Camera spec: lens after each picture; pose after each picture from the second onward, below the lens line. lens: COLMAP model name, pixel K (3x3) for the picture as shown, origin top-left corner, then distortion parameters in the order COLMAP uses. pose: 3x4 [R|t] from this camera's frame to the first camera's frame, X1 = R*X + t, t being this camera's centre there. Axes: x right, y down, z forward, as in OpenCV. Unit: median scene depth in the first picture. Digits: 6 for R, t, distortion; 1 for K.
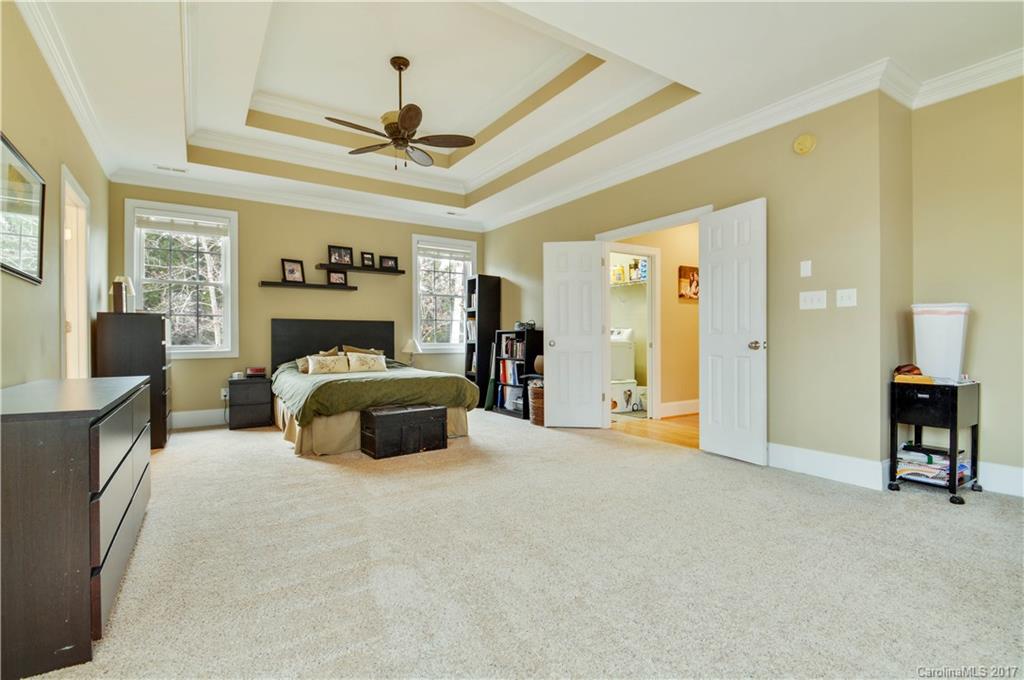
lens RADIAL K [[478.9, 0, 512.0], [0, 478.9, 340.0], [0, 0, 1]] dist [-0.000541, -0.000144]
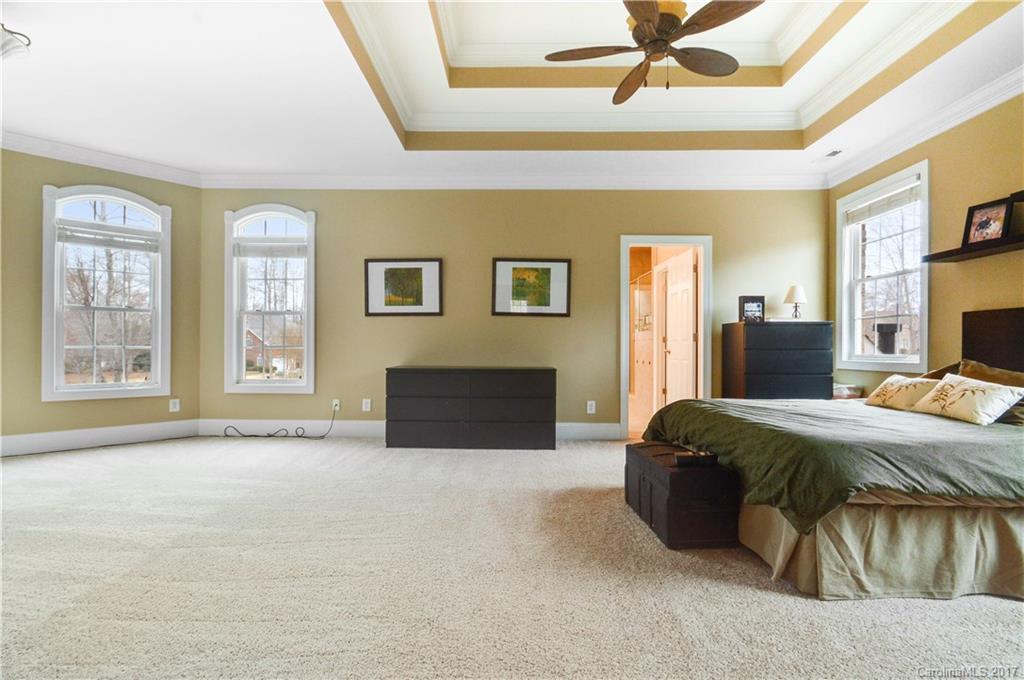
lens RADIAL K [[478.9, 0, 512.0], [0, 478.9, 340.0], [0, 0, 1]] dist [-0.000541, -0.000144]
pose [[-0.560920, -0.010284, -0.827806, 0.306188], [0.001348, 0.999910, -0.013336, -0.003065], [0.827869, -0.008596, -0.560855, 0.873179]]
